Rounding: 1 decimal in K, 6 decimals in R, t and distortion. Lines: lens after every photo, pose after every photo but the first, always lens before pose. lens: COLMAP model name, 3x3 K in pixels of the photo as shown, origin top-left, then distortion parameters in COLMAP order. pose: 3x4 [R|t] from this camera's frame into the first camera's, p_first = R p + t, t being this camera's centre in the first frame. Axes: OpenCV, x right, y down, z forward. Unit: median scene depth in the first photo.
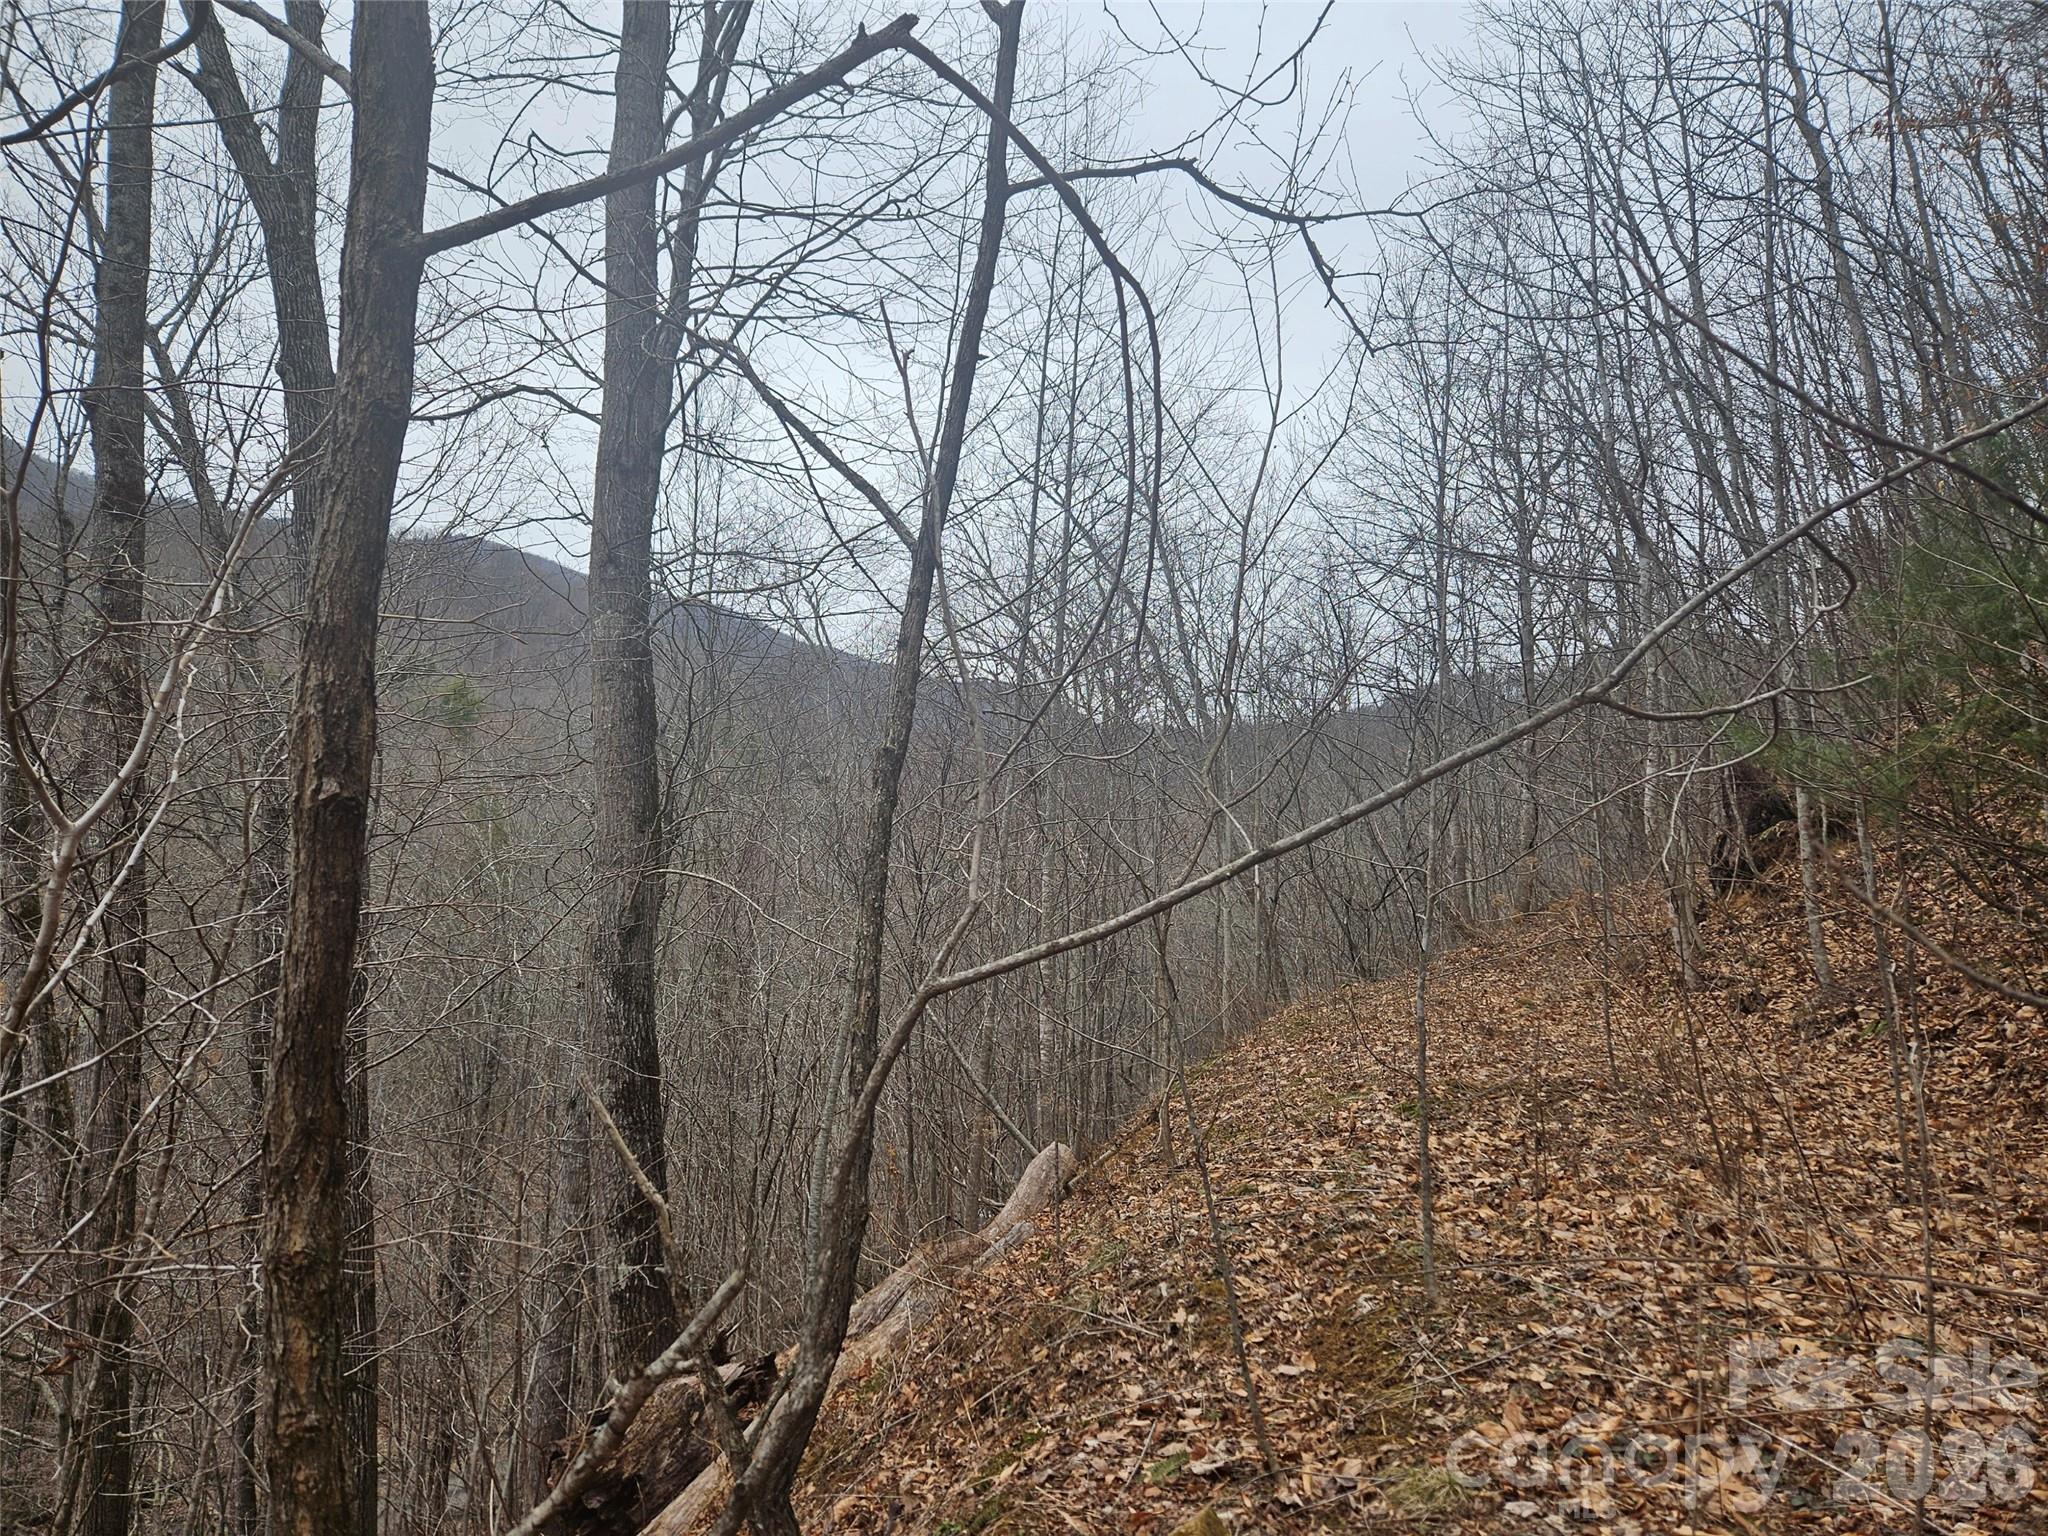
lens RADIAL K [[1367.6, 0, 1024.0], [0, 1367.6, 768.0], [0, 0, 1]] dist [0.021655, -0.002480]
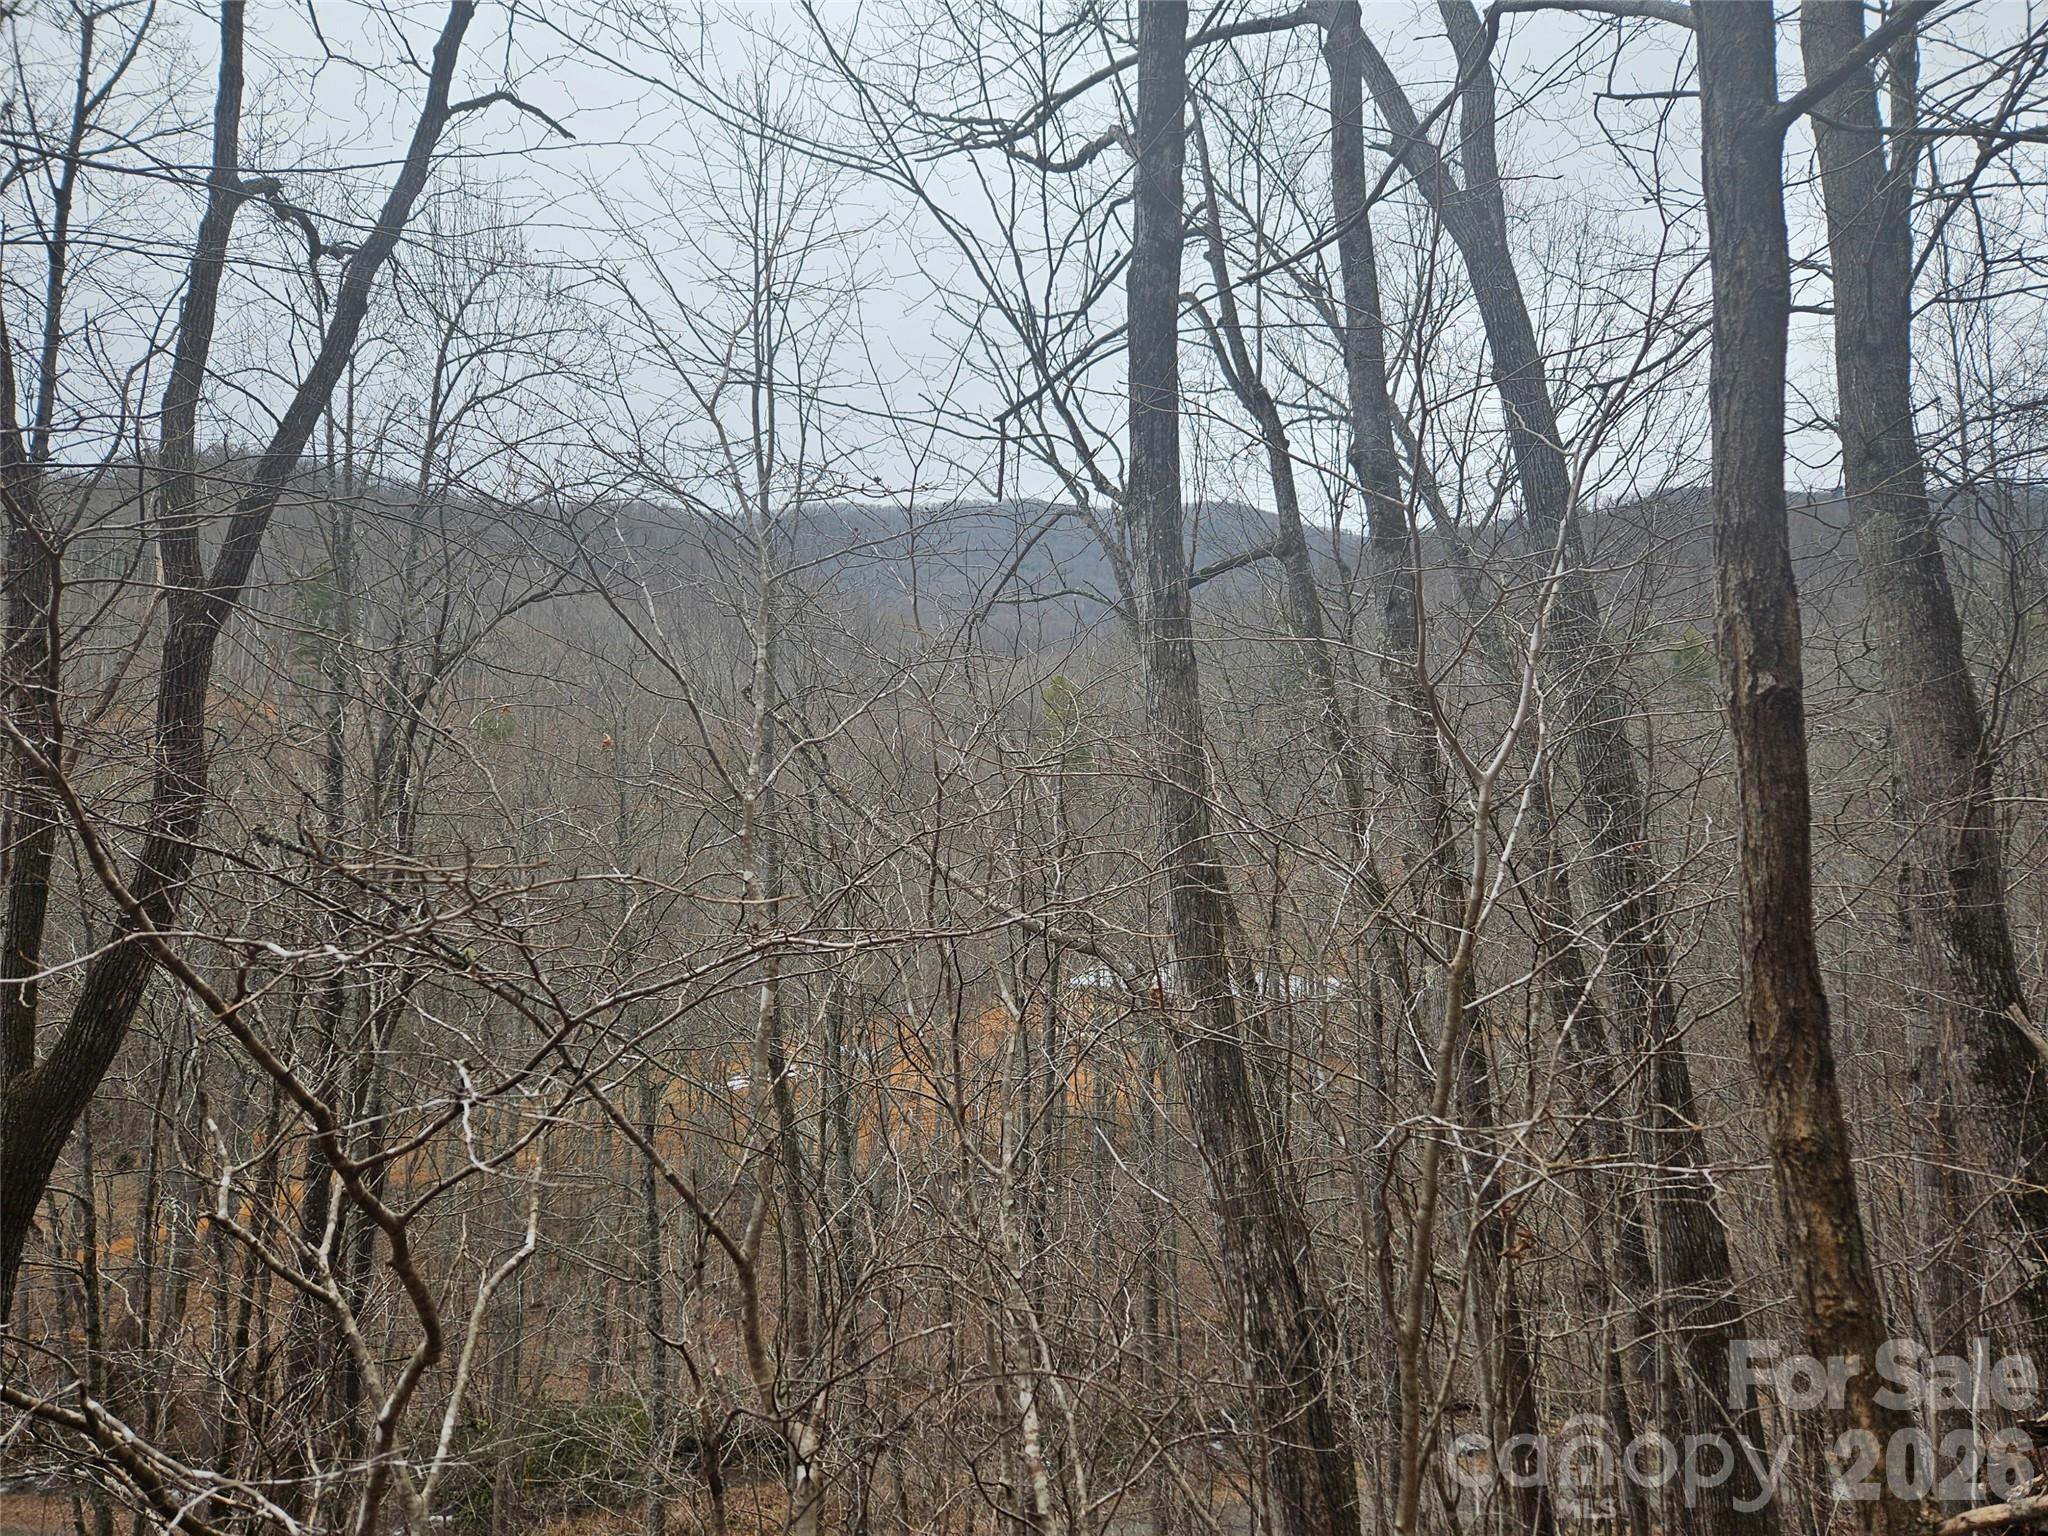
lens RADIAL K [[1367.6, 0, 1024.0], [0, 1367.6, 768.0], [0, 0, 1]] dist [0.021655, -0.002480]
pose [[0.645667, -0.121111, -0.753954, -0.097601], [0.141401, 0.989230, -0.037812, 0.037055], [0.750414, -0.082196, 0.655838, -0.079173]]
